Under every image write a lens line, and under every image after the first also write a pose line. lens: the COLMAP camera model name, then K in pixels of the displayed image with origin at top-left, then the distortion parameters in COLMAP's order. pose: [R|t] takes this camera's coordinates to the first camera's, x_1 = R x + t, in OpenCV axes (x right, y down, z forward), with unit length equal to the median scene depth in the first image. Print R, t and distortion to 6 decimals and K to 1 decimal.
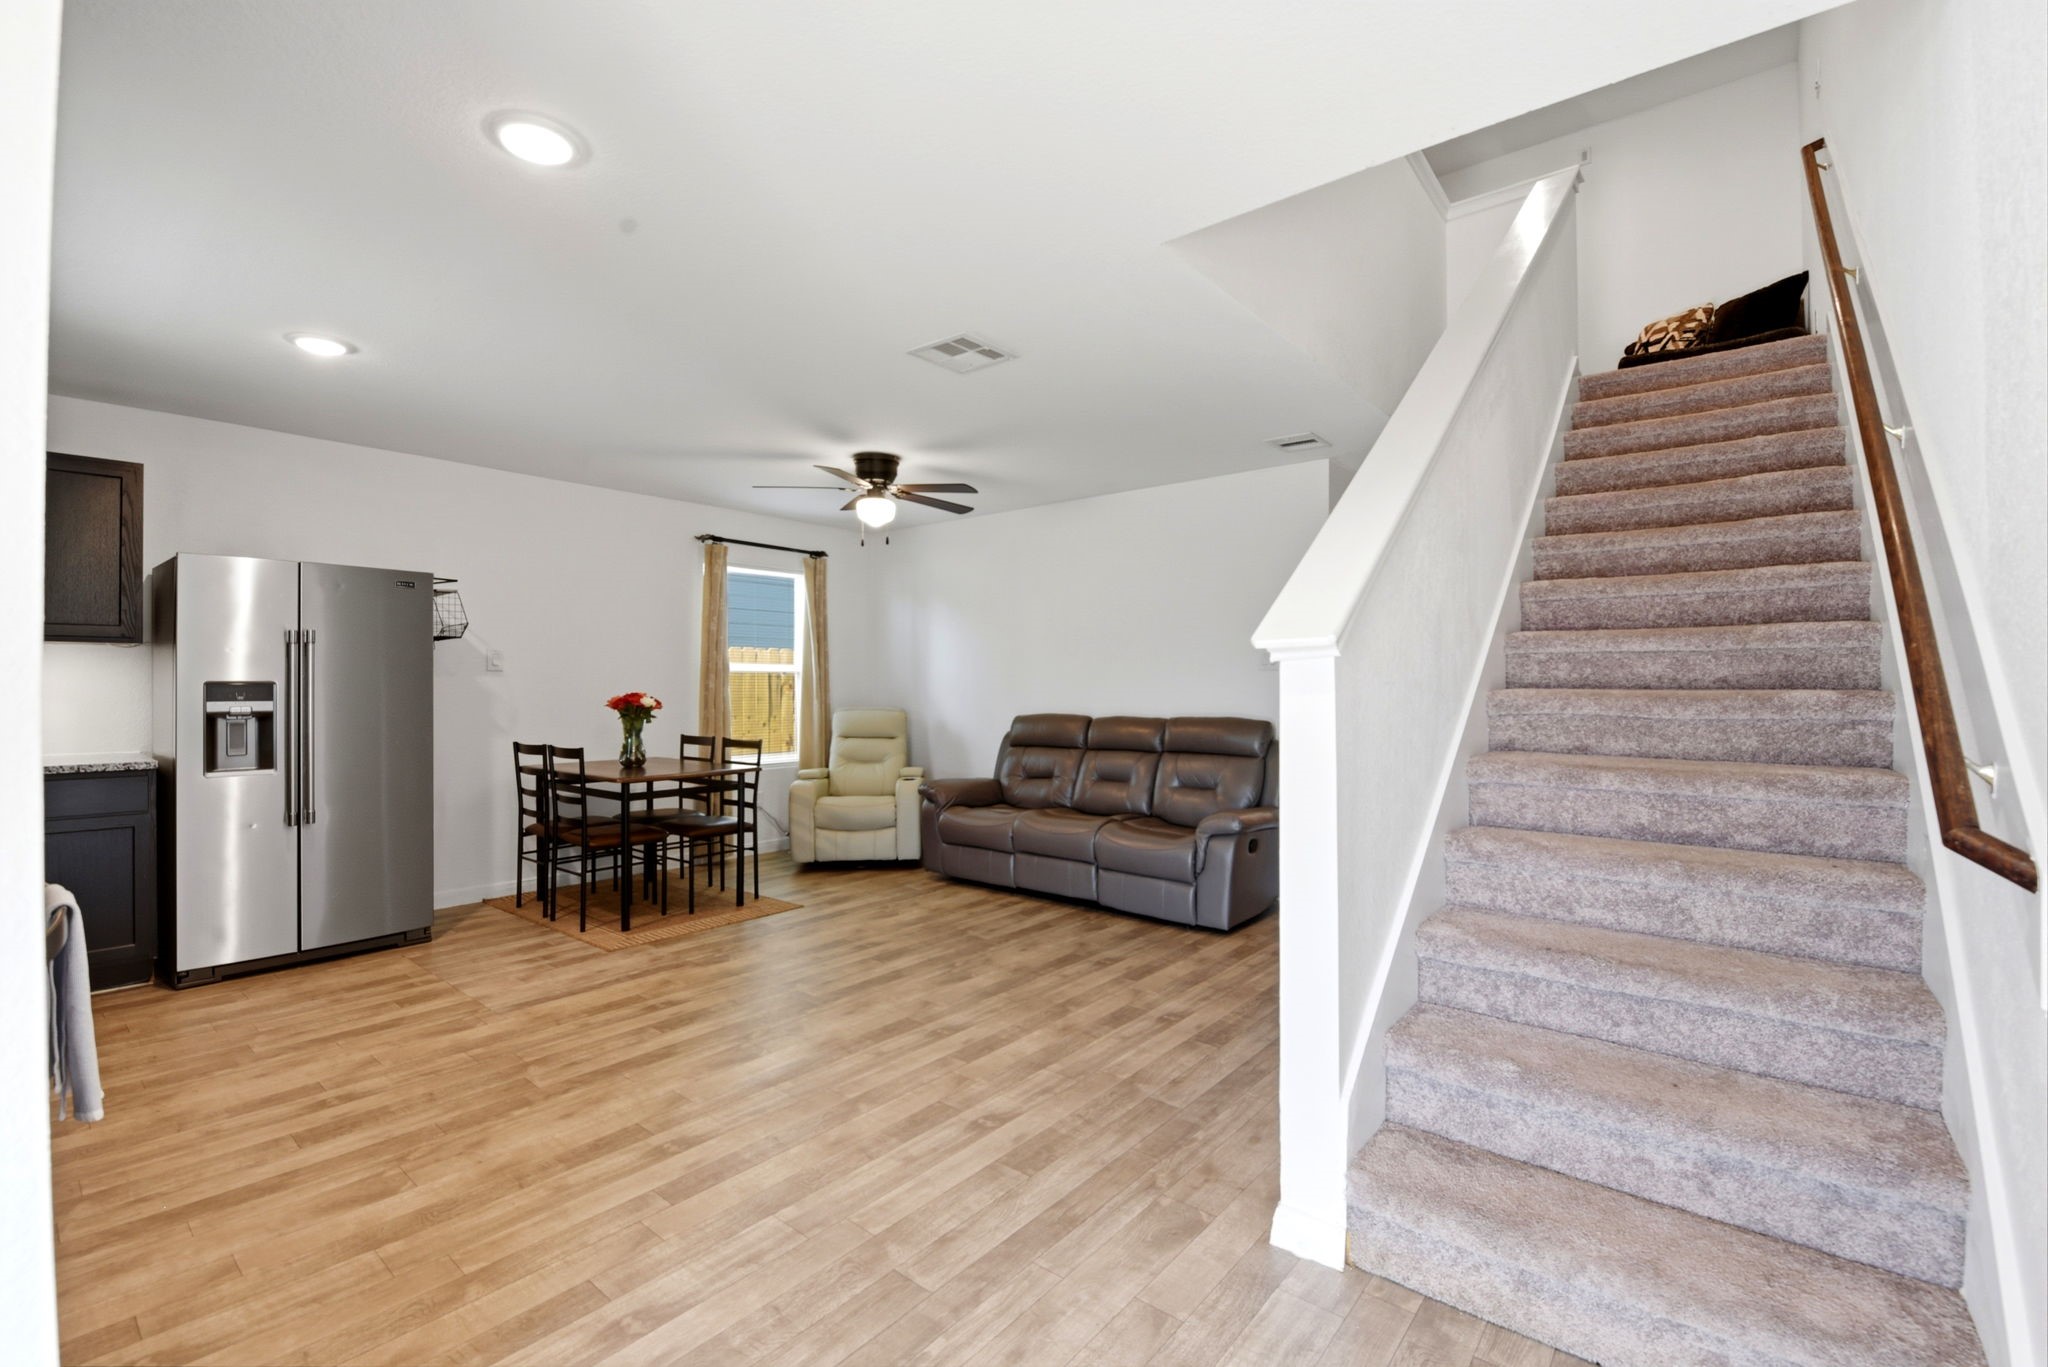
lens RADIAL K [[894.4, 0, 1026.8], [0, 894.4, 678.2], [0, 0, 1]] dist [-0.013638, -0.004620]
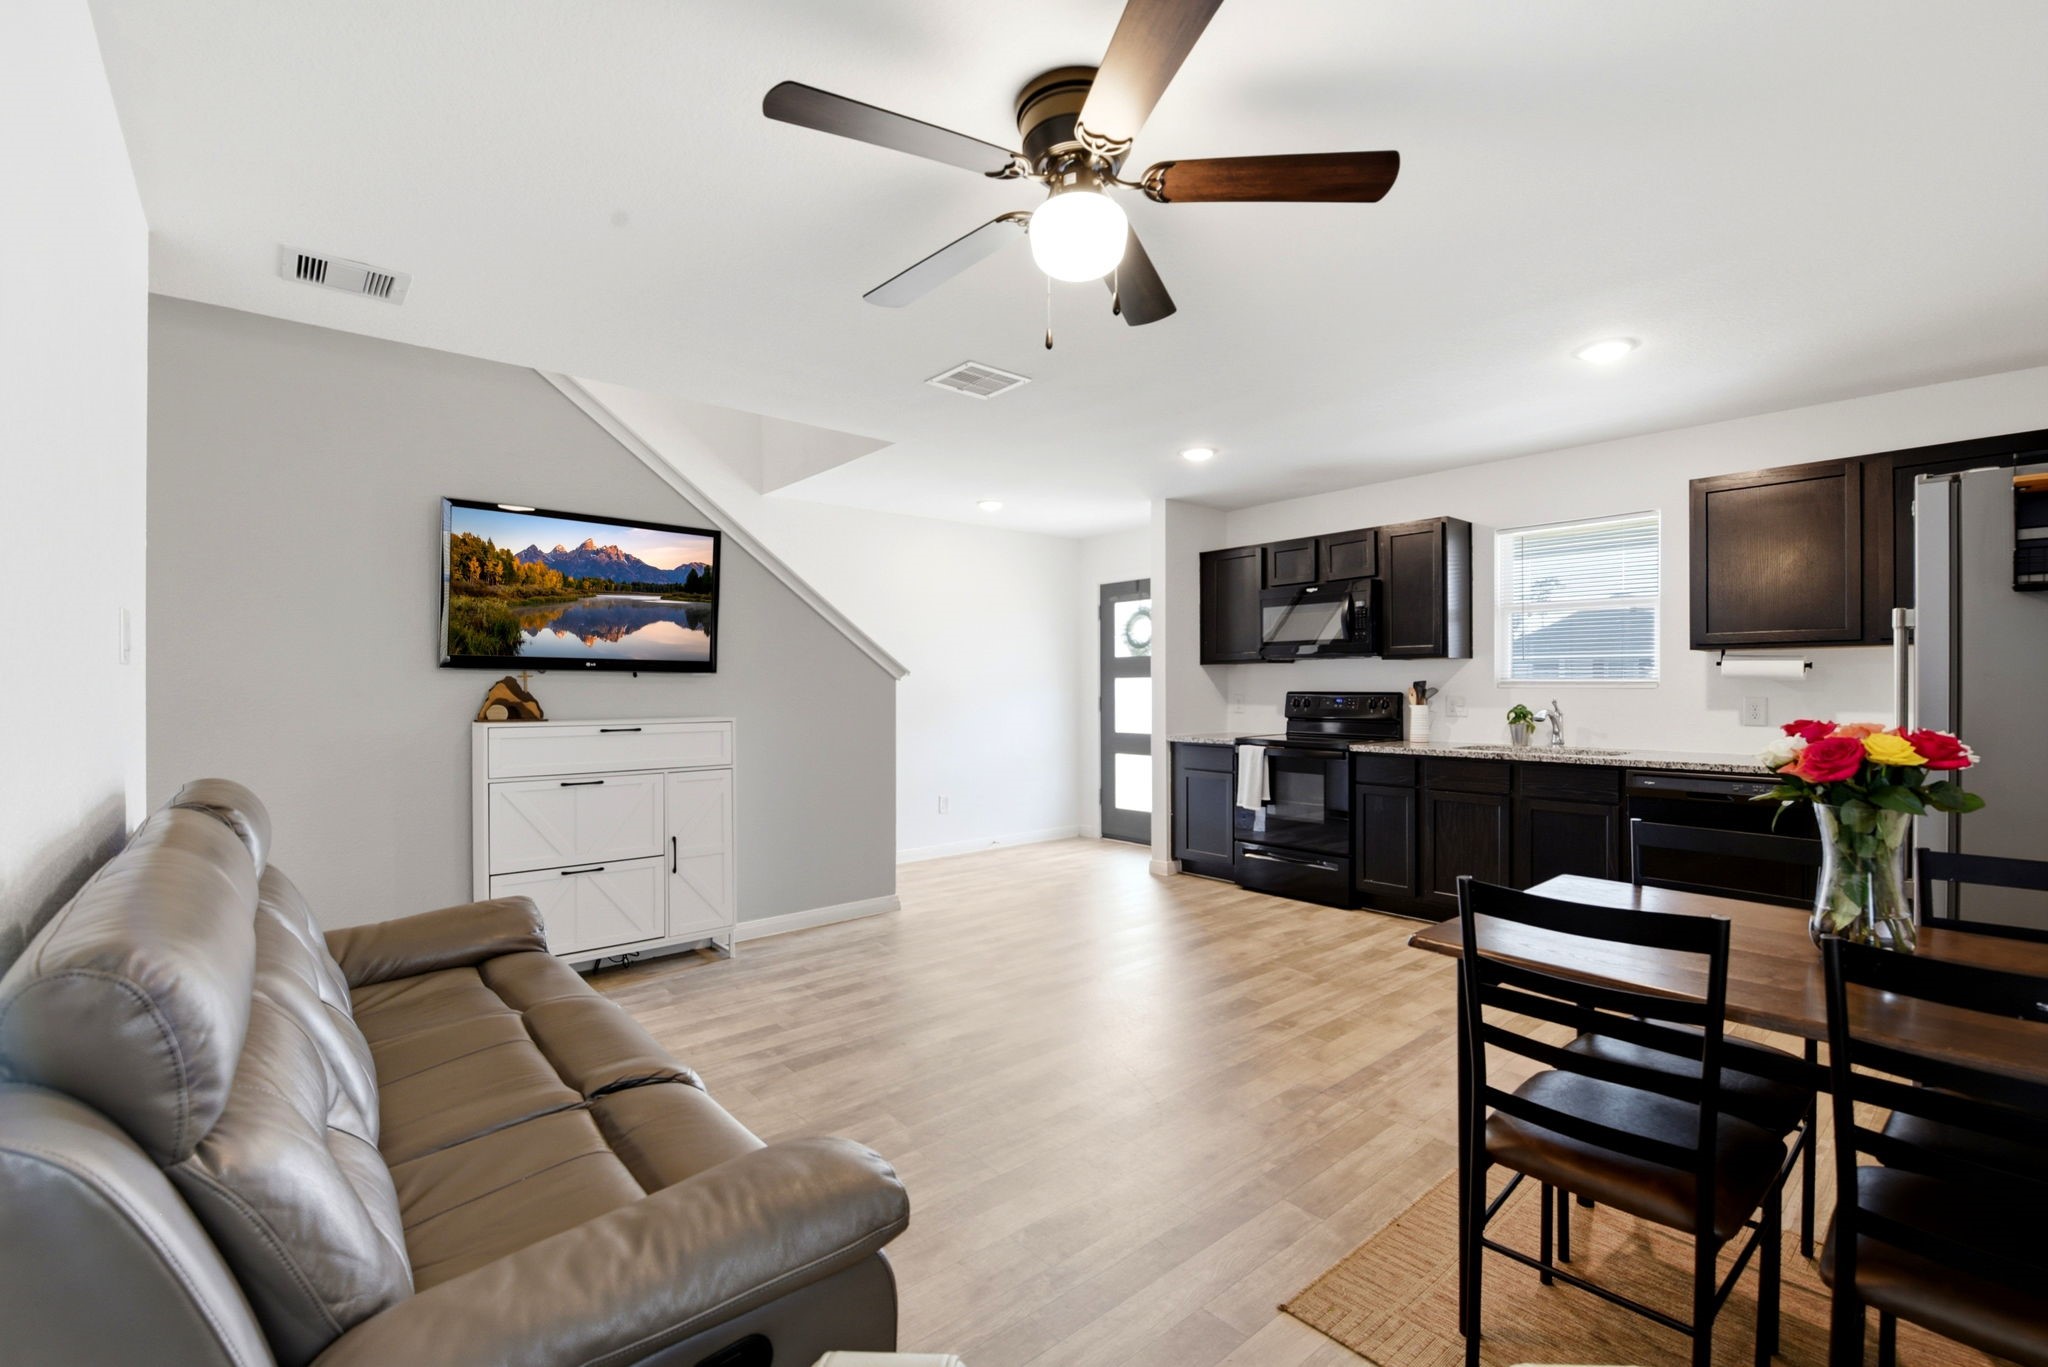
lens RADIAL K [[894.4, 0, 1031.4], [0, 894.4, 684.8], [0, 0, 1]] dist [-0.013638, -0.004620]
pose [[-0.985862, 0.005401, 0.167473, -0.263537], [0.004937, 0.999983, -0.003187, 0.001317], [-0.167487, -0.002315, -0.985871, 1.710635]]
